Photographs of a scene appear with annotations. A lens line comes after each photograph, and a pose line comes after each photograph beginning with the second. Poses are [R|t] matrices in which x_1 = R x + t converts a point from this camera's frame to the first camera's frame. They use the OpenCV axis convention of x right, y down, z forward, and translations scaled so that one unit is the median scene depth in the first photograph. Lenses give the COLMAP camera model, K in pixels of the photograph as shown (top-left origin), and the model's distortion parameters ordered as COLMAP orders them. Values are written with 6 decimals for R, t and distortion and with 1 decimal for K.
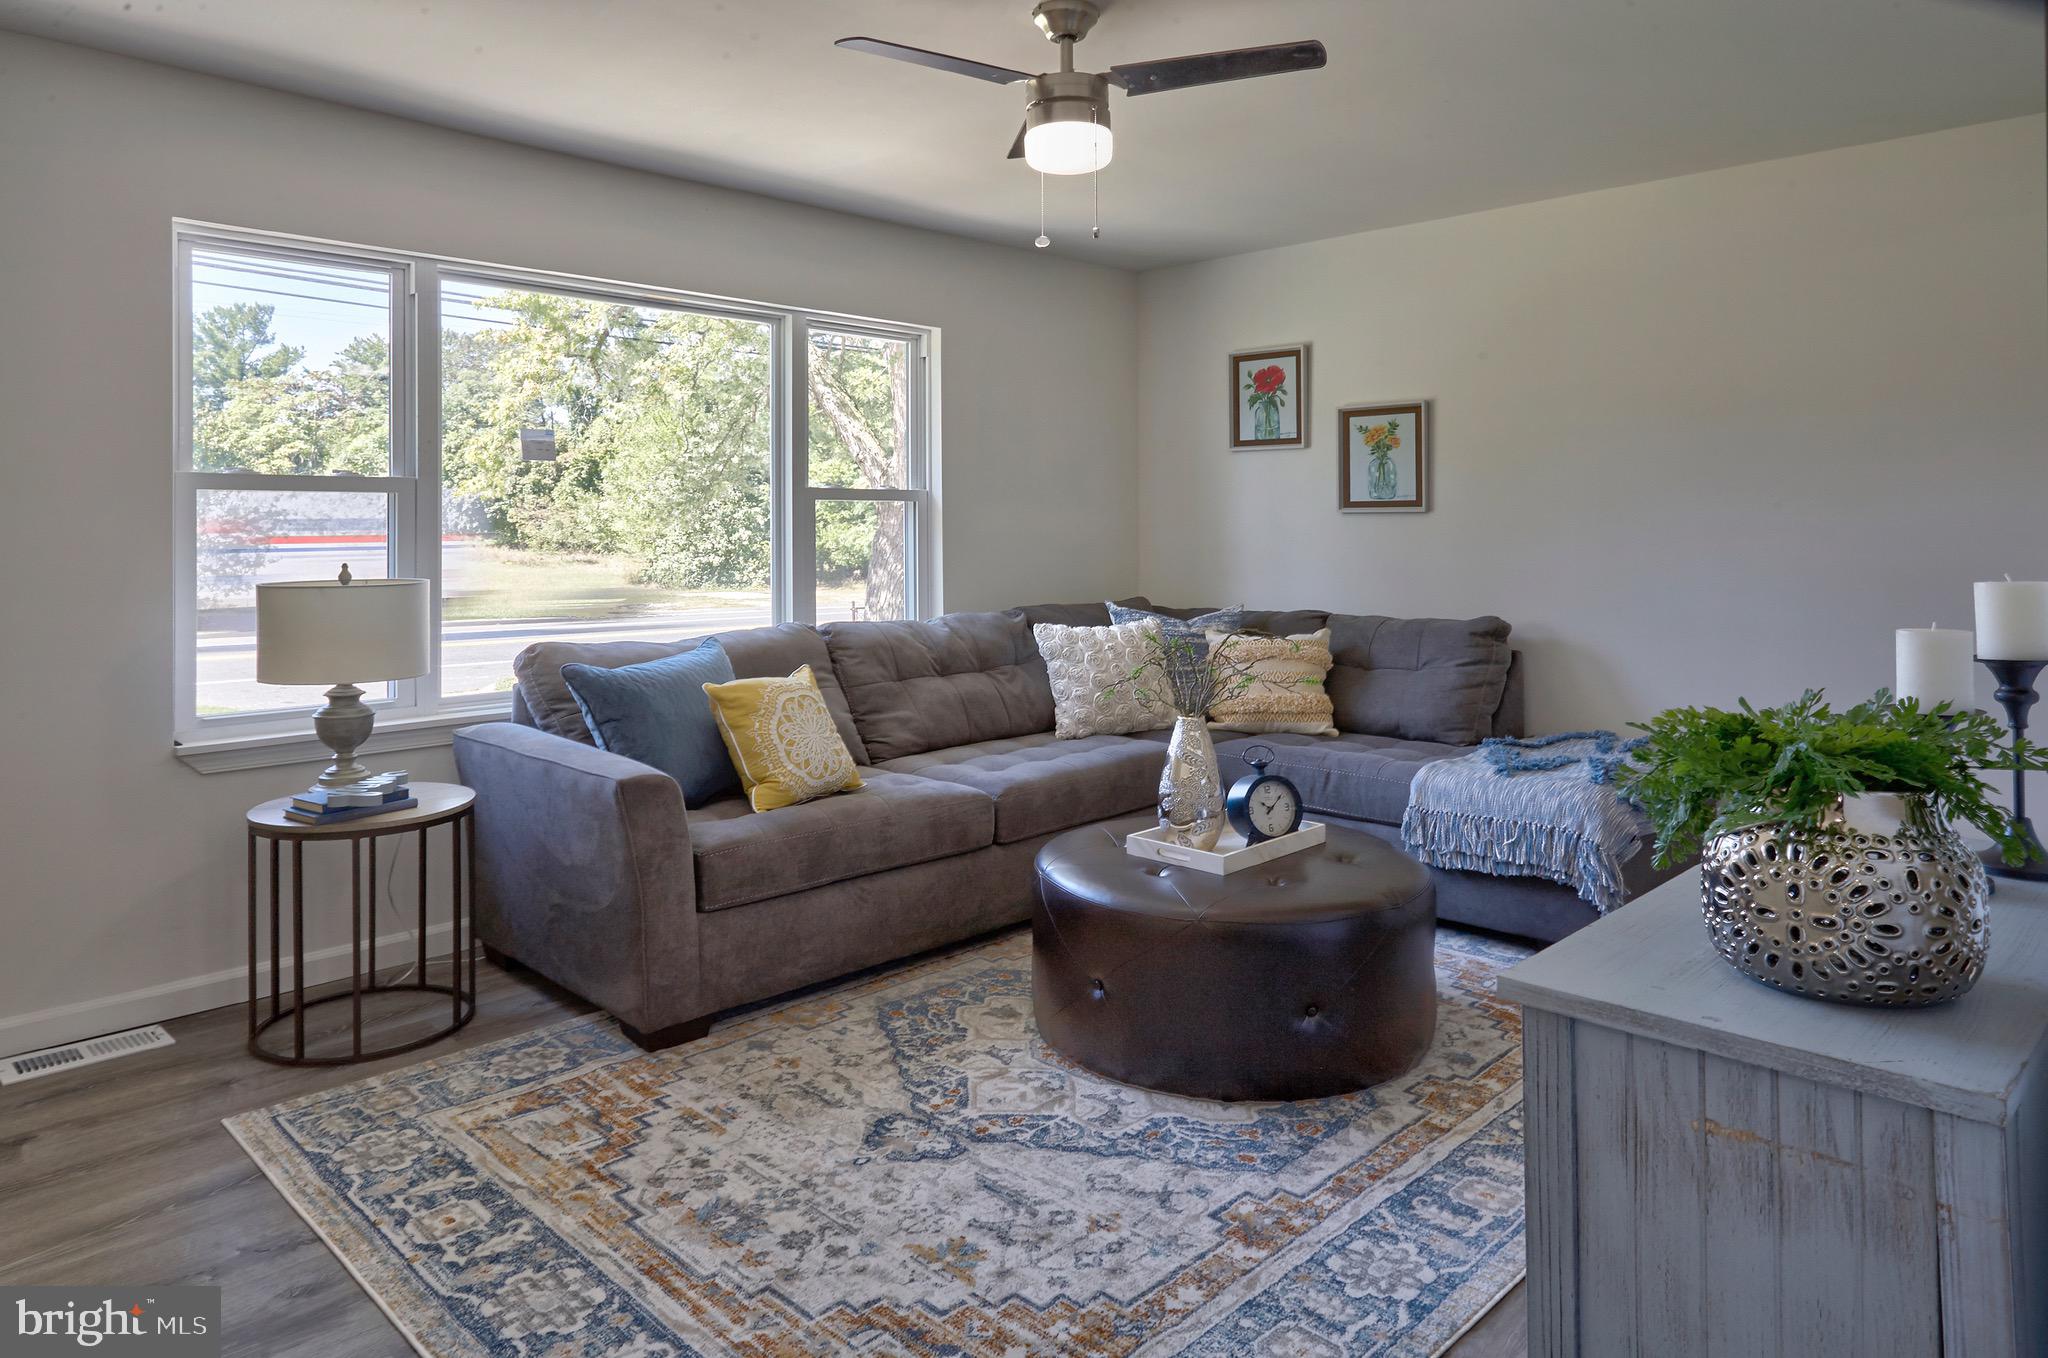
lens RADIAL K [[1261.2, 0, 1022.3], [0, 1261.2, 545.2], [0, 0, 1]] dist [-0.001778, -0.000104]
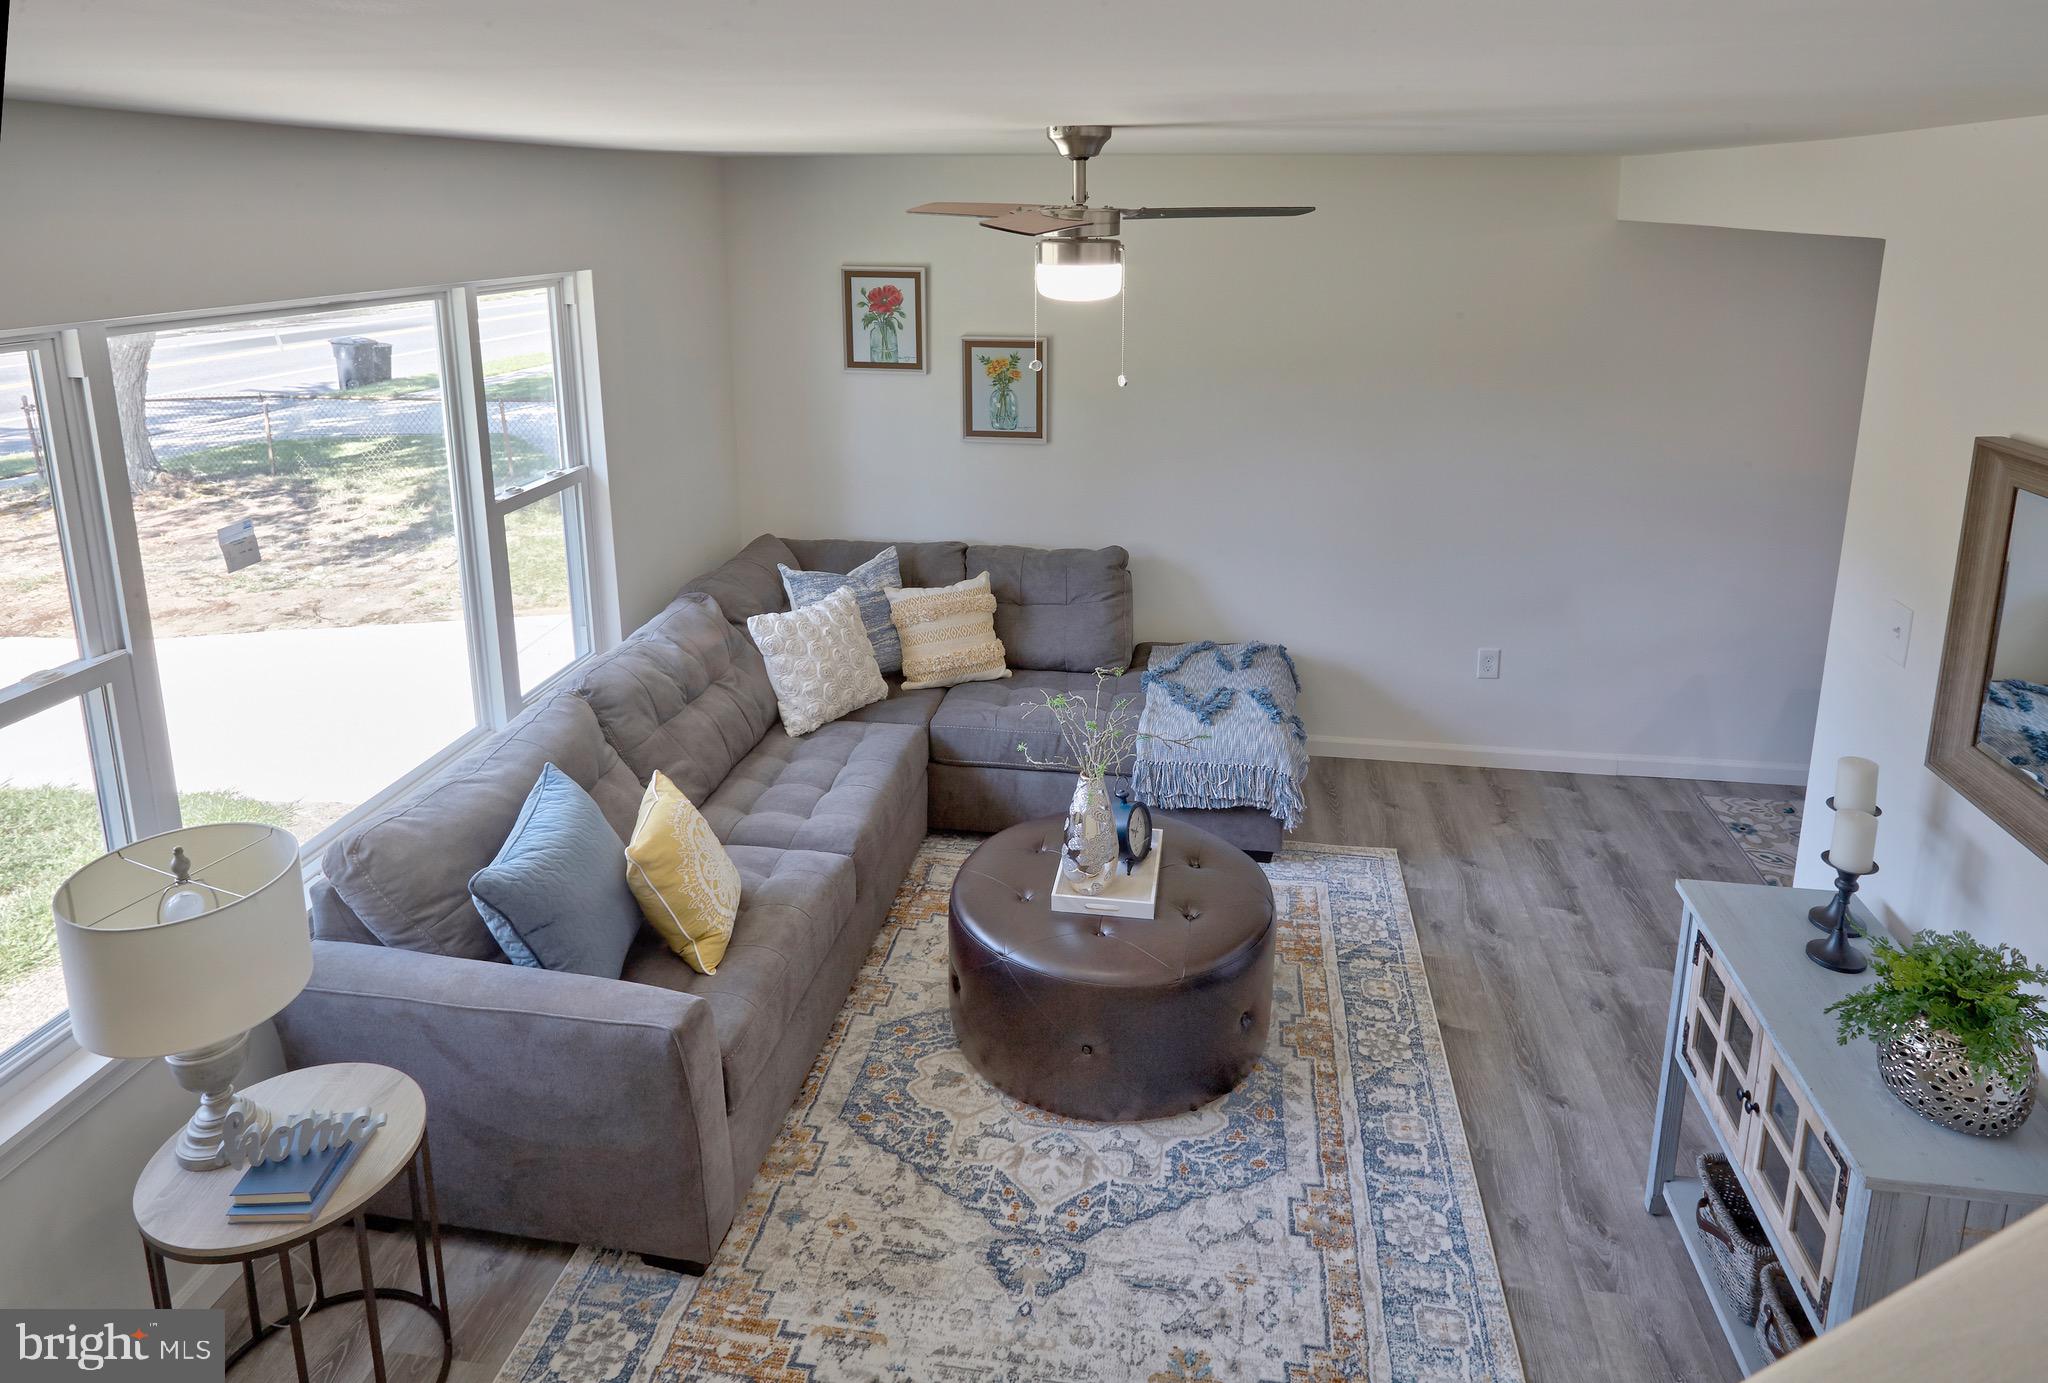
lens RADIAL K [[1334.7, 0, 1025.7], [0, 1334.7, 514.3], [0, 0, 1]] dist [0.002714, 0.000345]
pose [[0.805223, -0.105035, 0.583595, -0.657425], [-0.029930, 0.975733, 0.216908, -0.388469], [-0.592216, -0.192127, 0.782539, 0.208328]]
